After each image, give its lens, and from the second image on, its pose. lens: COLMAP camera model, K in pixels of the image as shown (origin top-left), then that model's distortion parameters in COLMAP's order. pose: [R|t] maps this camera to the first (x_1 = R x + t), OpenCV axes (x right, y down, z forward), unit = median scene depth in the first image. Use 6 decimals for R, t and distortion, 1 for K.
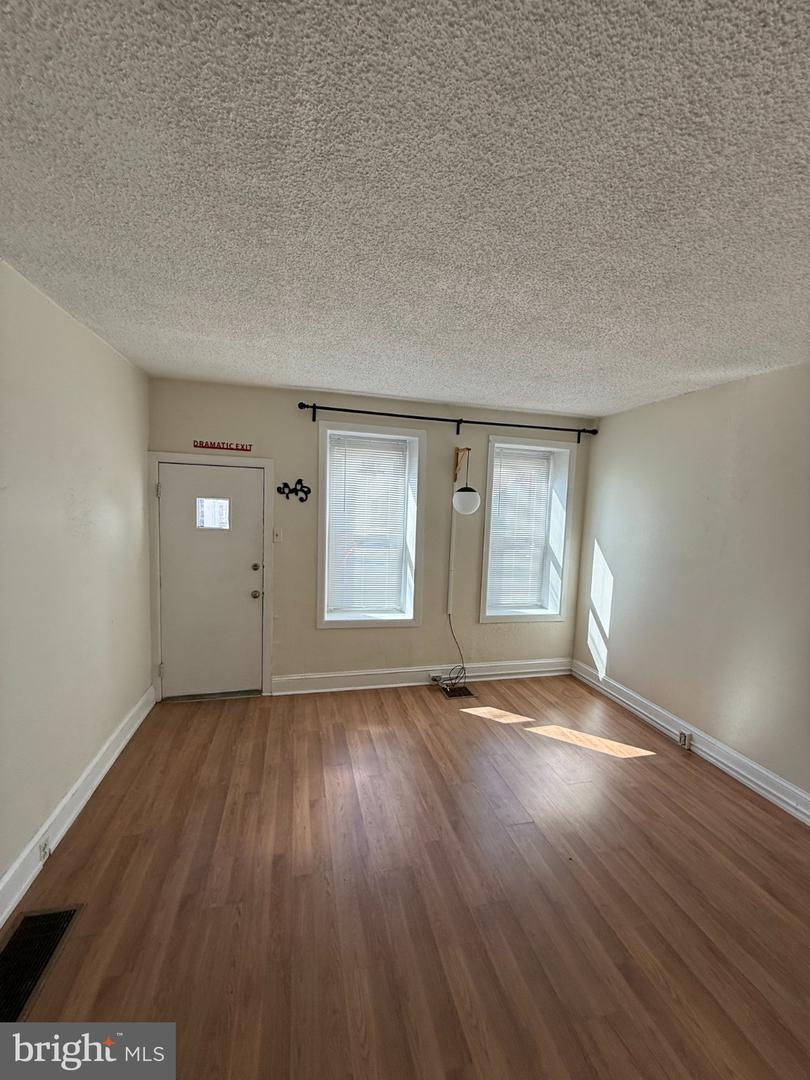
lens RADIAL K [[433.7, 0, 405.0], [0, 433.7, 540.0], [0, 0, 1]] dist [0.003510, 0.000176]
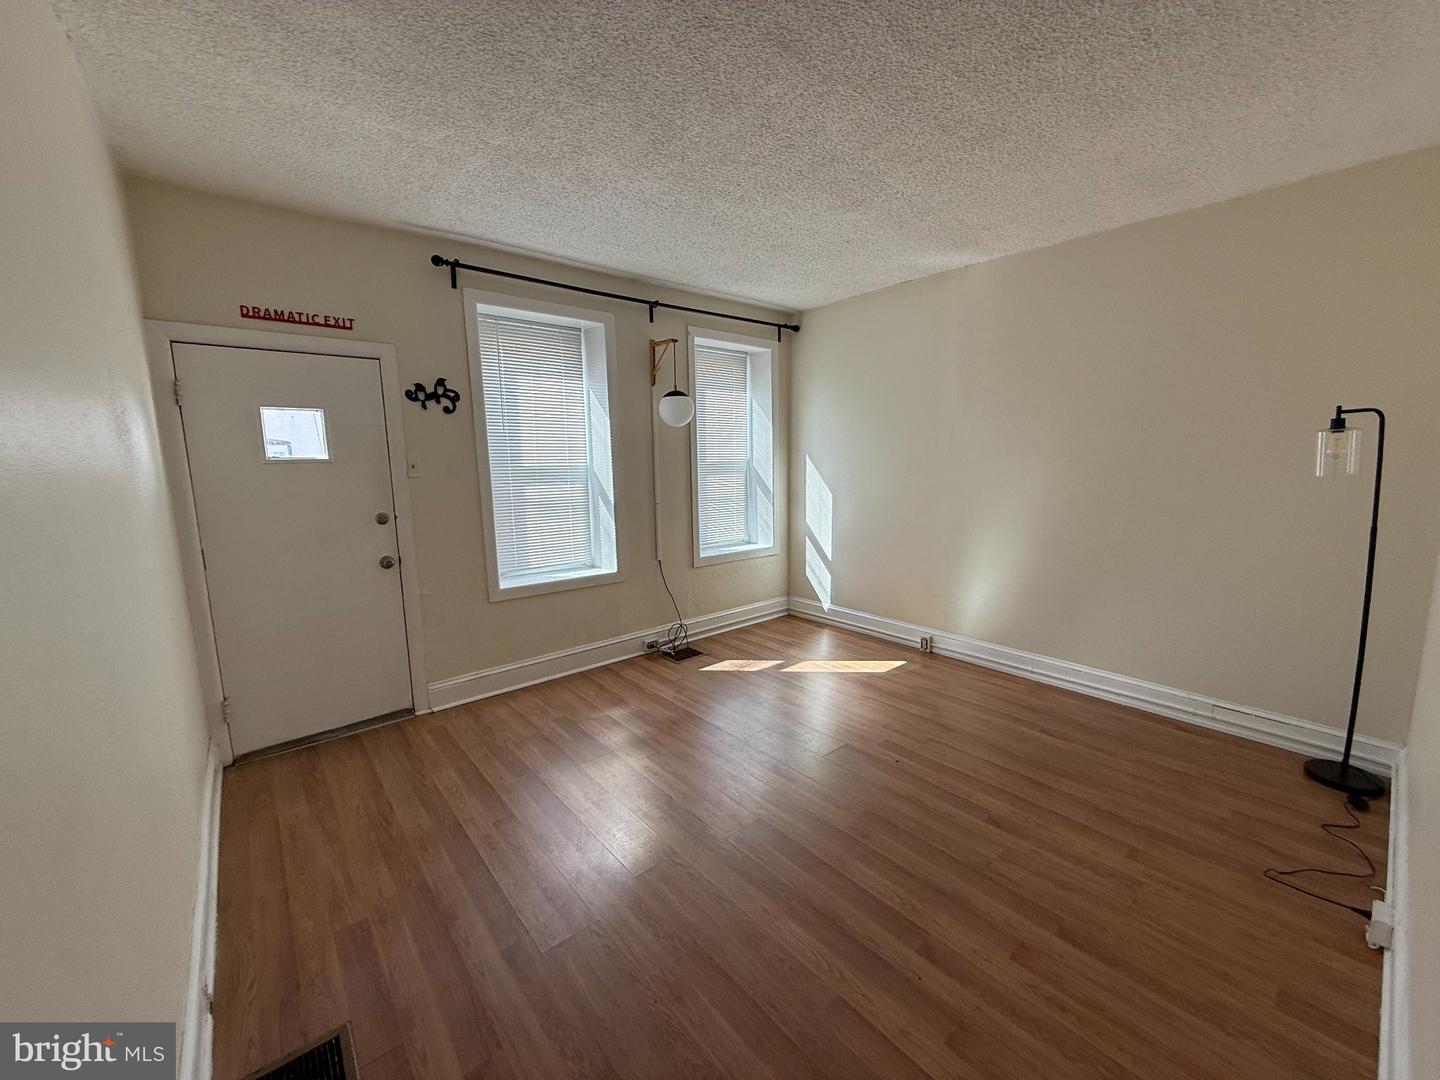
lens RADIAL K [[578.3, 0, 720.0], [0, 578.3, 540.0], [0, 0, 1]] dist [0.003510, 0.000176]
pose [[0.896153, -0.115039, 0.428575, -0.256627], [0.088533, 0.992746, 0.081352, 0.064547], [-0.434825, -0.034961, 0.899836, 0.026347]]
